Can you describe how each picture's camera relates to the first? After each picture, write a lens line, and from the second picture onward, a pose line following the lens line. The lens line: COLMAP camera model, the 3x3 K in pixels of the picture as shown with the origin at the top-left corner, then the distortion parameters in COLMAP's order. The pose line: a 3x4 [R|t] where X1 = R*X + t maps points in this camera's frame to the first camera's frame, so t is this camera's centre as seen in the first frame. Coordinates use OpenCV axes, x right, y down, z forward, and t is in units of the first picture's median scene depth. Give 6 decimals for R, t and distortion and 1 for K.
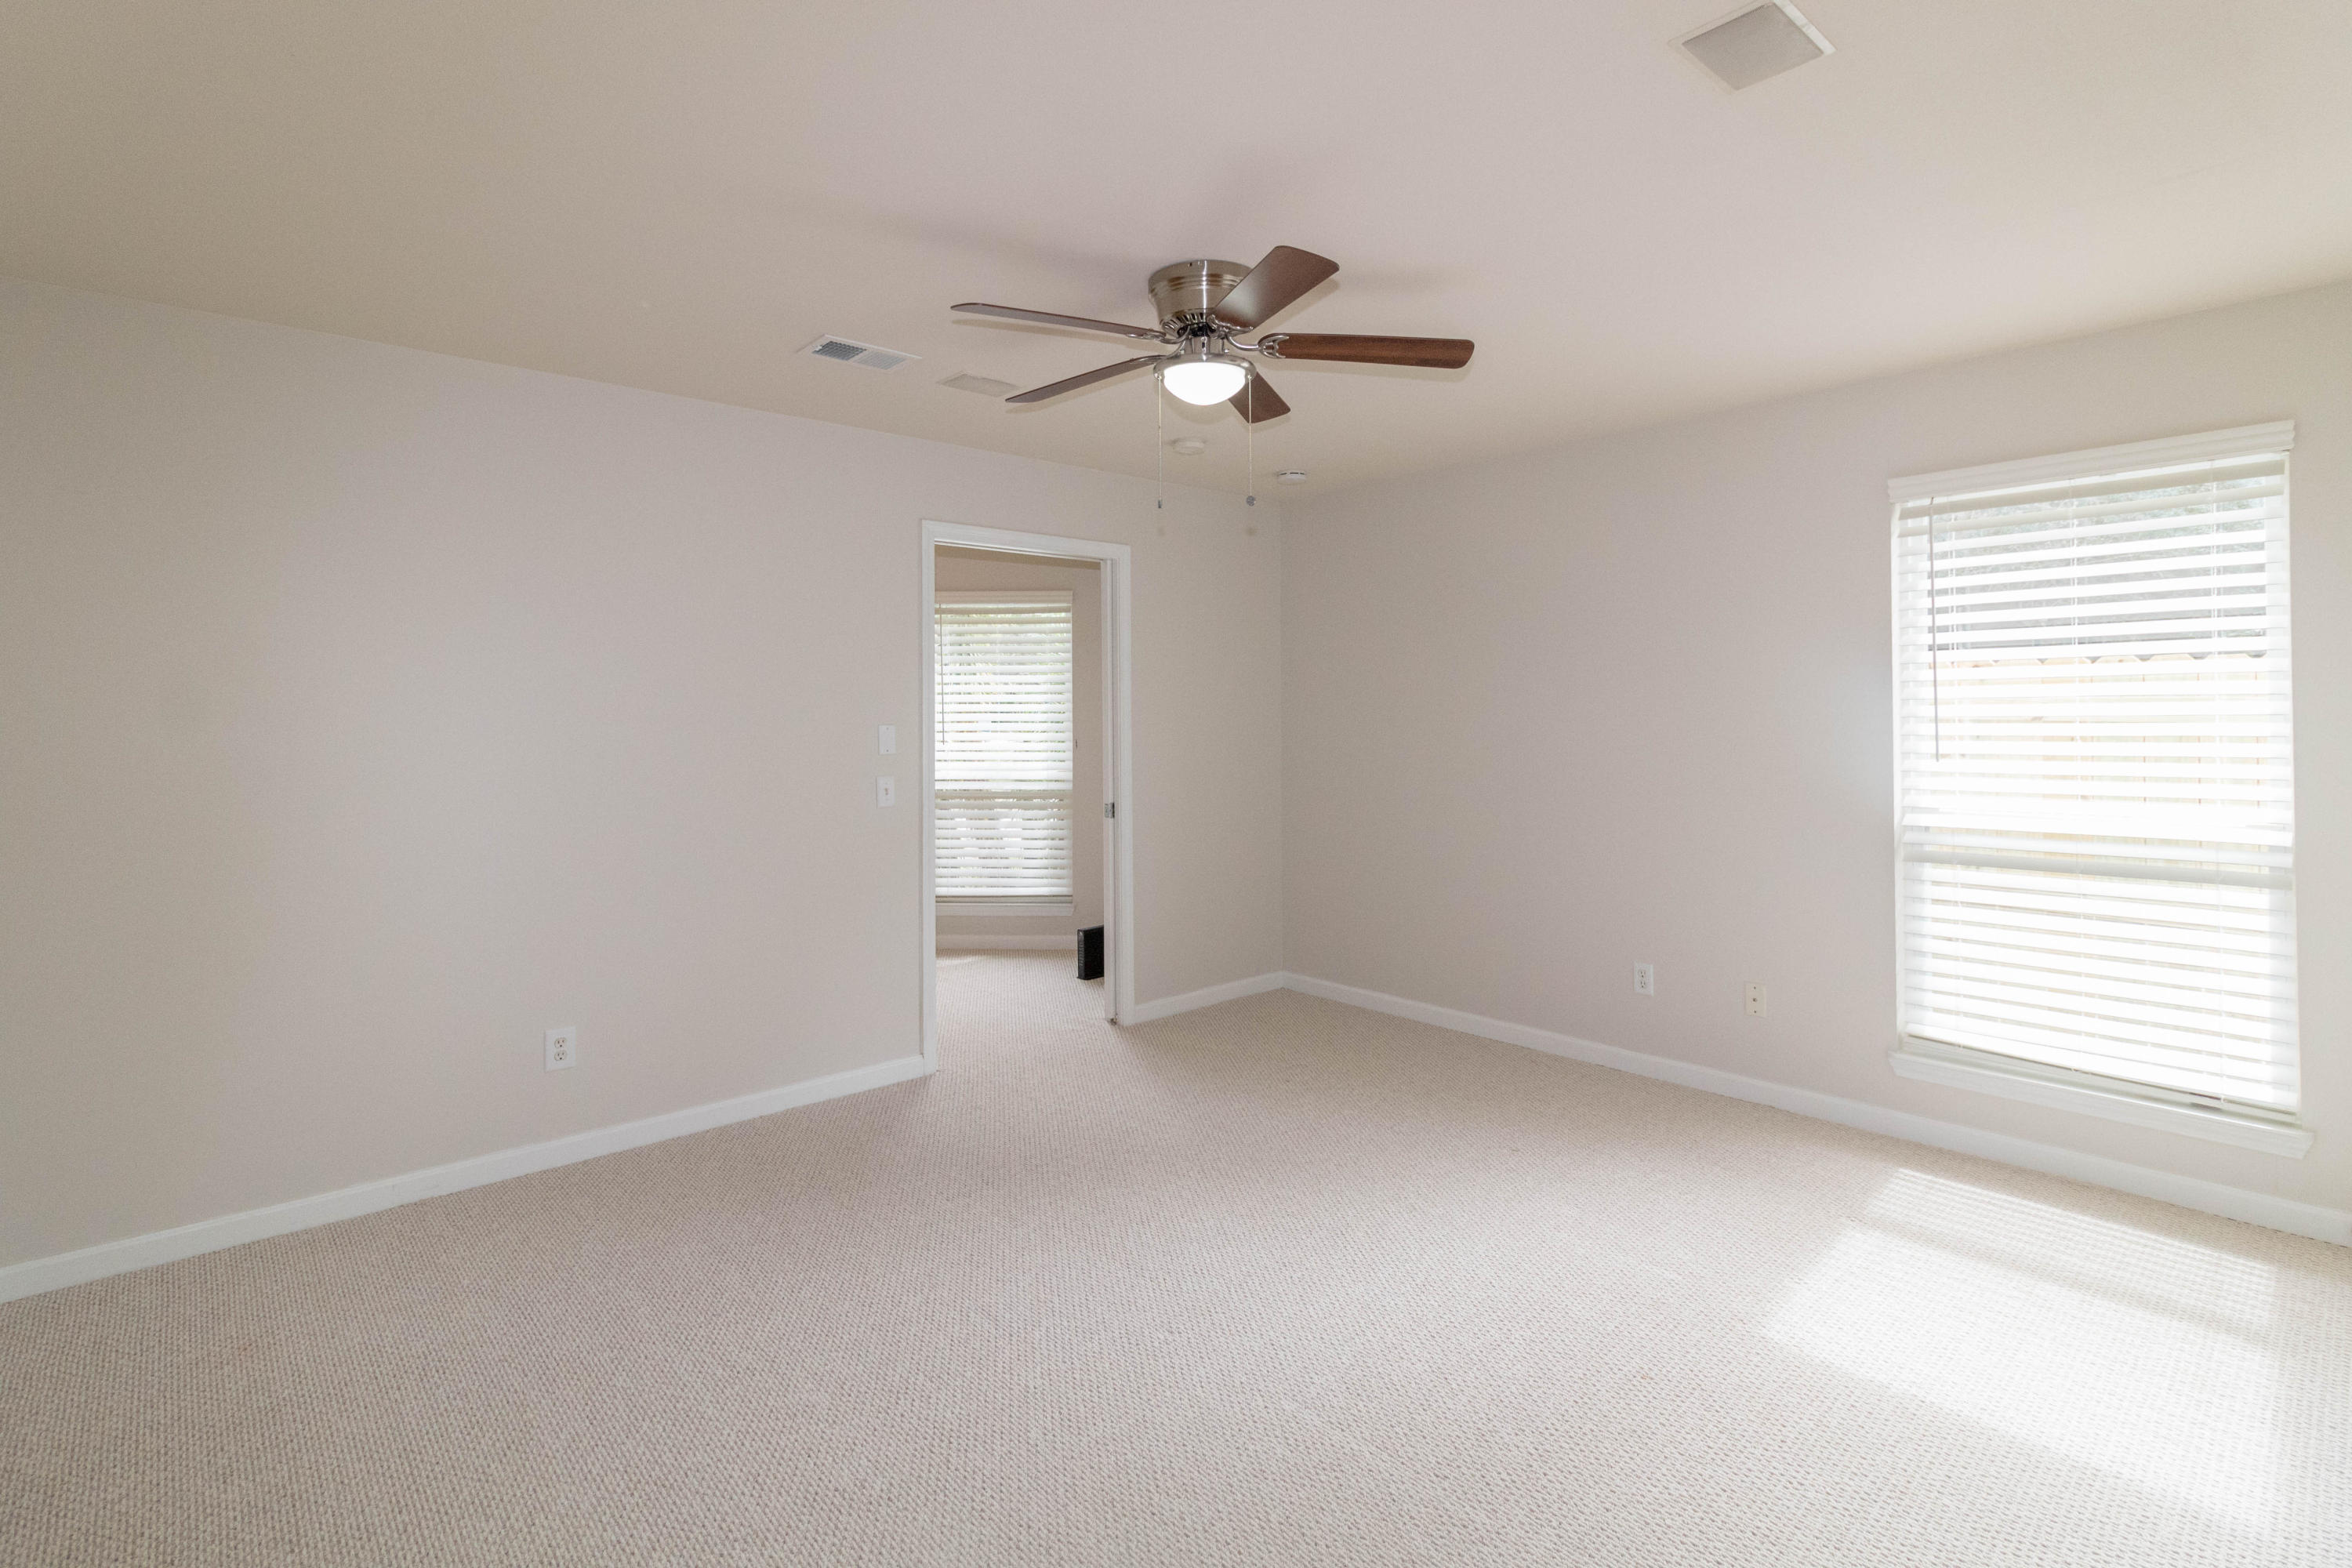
lens RADIAL K [[1130.9, 0, 1171.7], [0, 1130.9, 757.0], [0, 0, 1]] dist [0.016129, 0.000033]
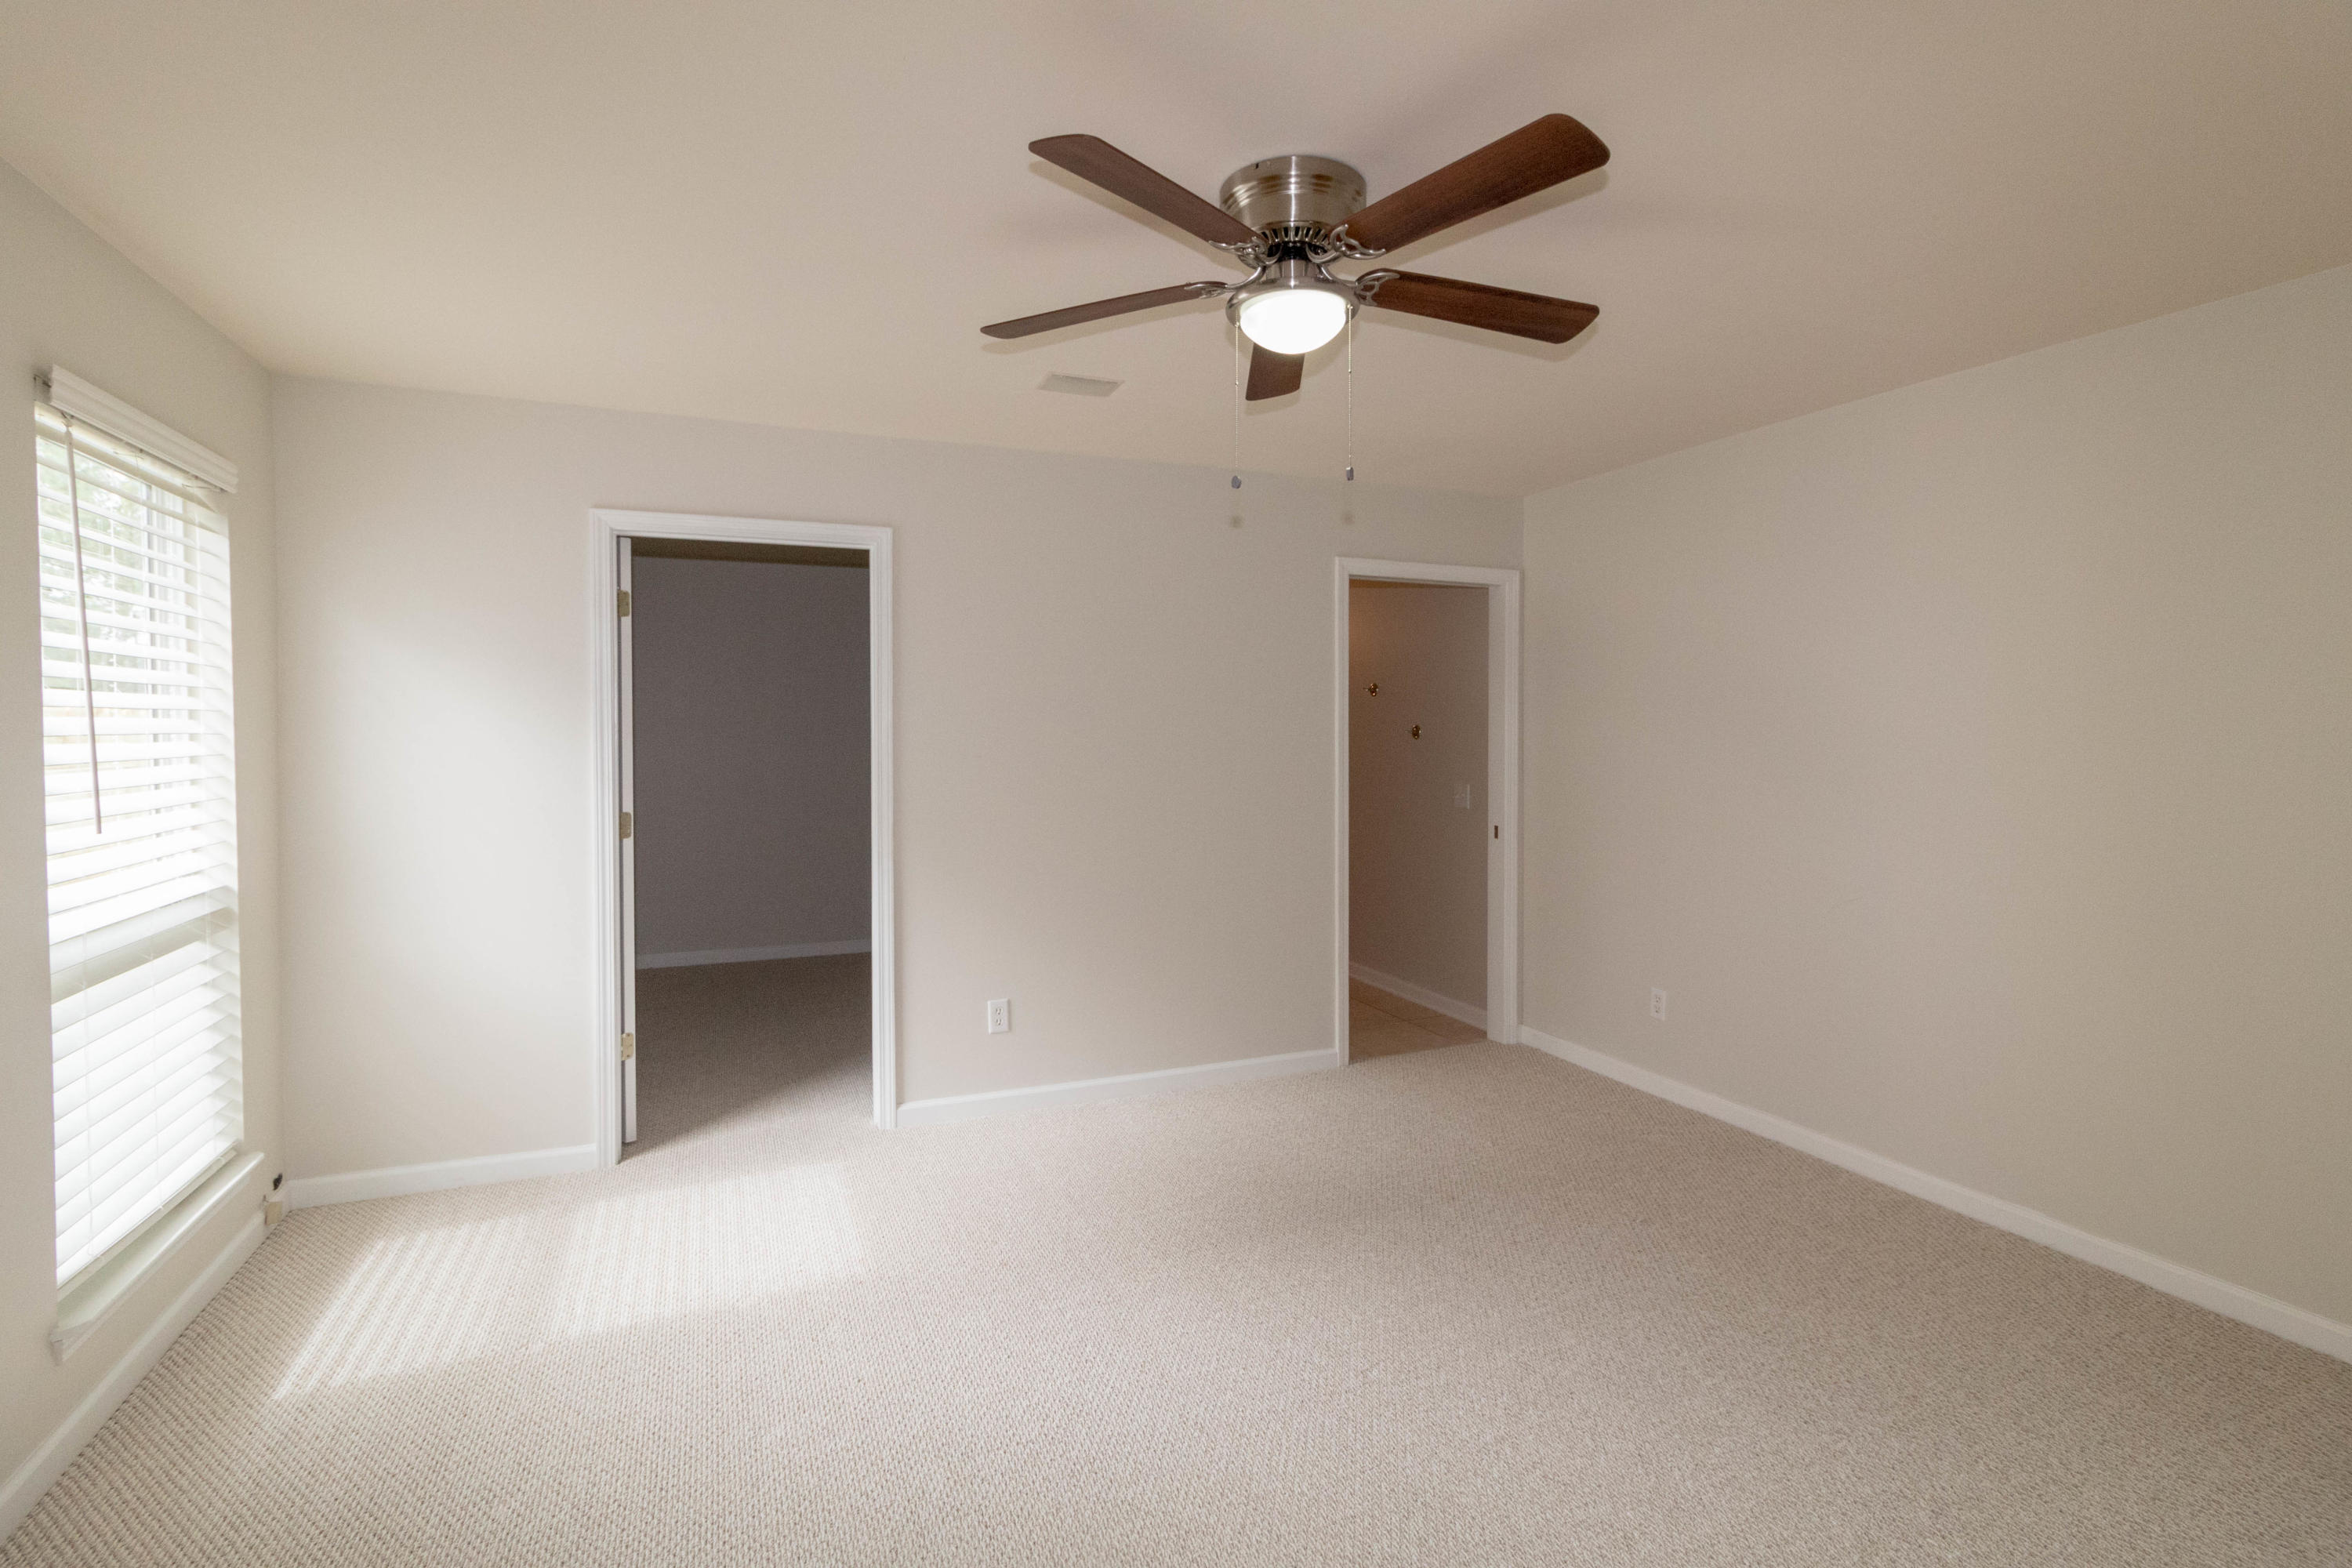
lens RADIAL K [[1130.9, 0, 1171.7], [0, 1130.9, 757.0], [0, 0, 1]] dist [0.016129, 0.000033]
pose [[-0.946802, 0.002405, 0.321808, -0.126150], [0.022195, 0.998079, 0.057840, -0.068484], [-0.321051, 0.061906, -0.945037, 1.608805]]
